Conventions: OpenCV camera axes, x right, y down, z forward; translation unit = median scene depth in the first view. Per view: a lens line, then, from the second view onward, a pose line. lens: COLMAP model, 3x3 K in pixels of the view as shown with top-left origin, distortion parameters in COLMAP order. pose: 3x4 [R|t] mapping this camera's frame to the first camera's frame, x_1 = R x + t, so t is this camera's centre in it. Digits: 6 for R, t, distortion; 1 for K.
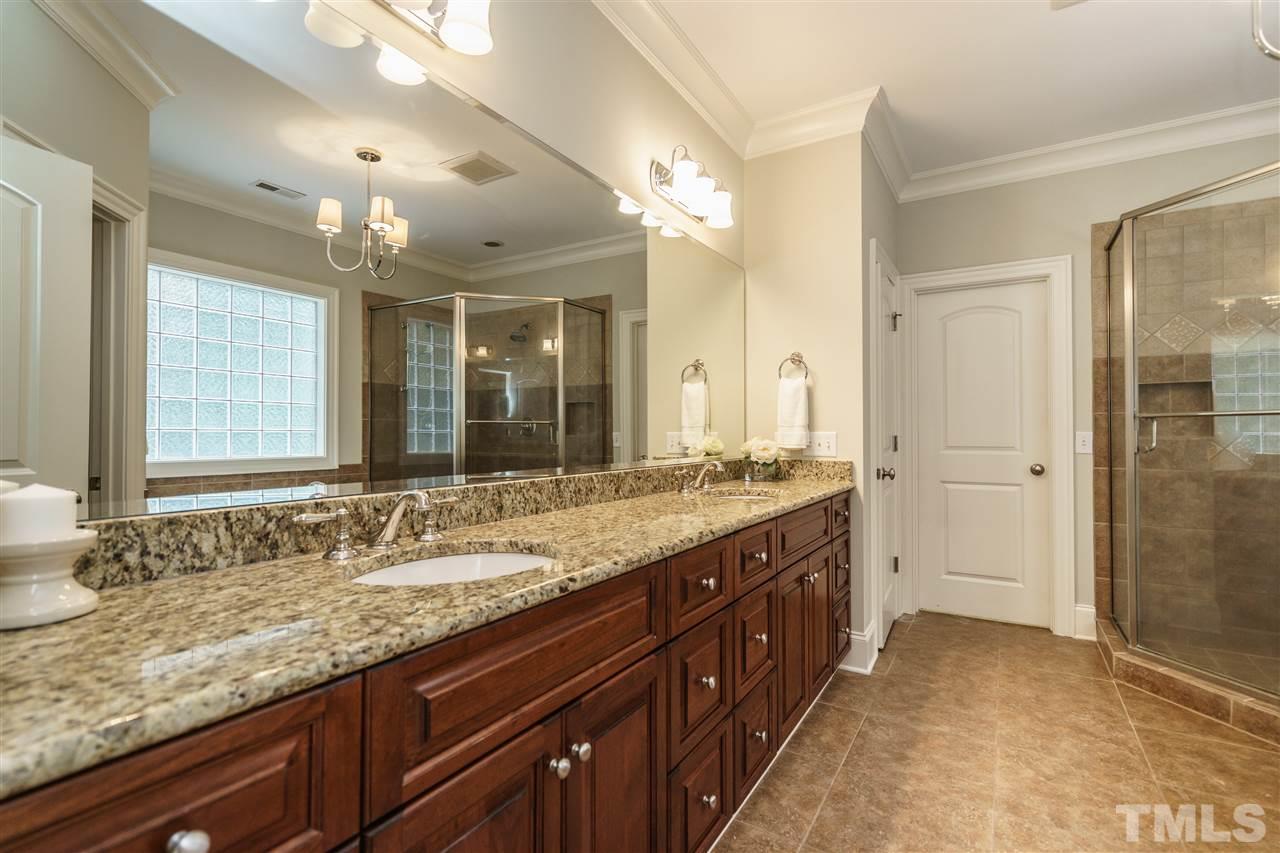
lens RADIAL K [[585.1, 0, 642.4], [0, 585.1, 426.0], [0, 0, 1]] dist [-0.003701, 0.002336]
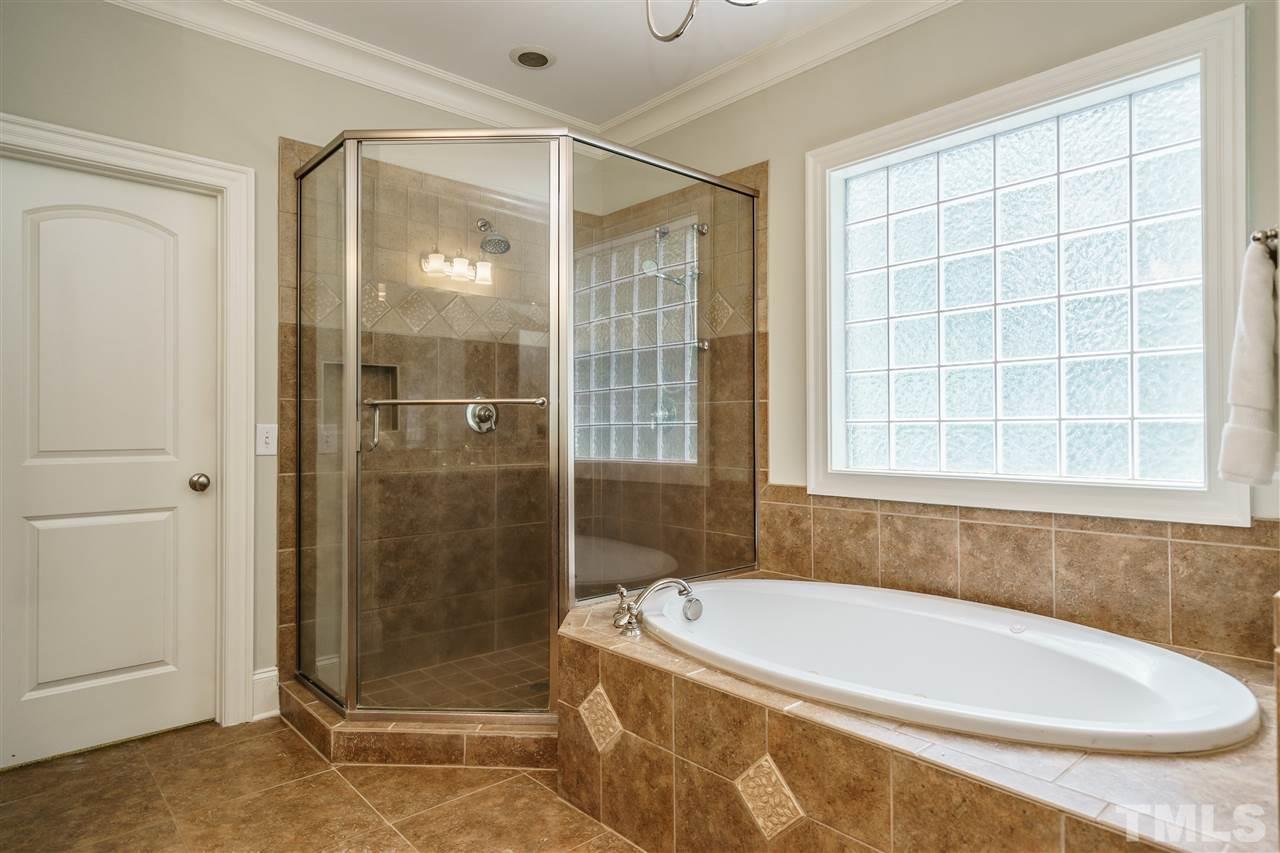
lens RADIAL K [[718.1, 0, 640.8], [0, 718.1, 419.6], [0, 0, 1]] dist [0.000763, -0.000833]
pose [[0.272084, 0.009957, 0.962222, 0.040937], [-0.008183, 0.999934, -0.008033, 0.007529], [-0.962239, -0.005689, 0.272148, 0.331212]]
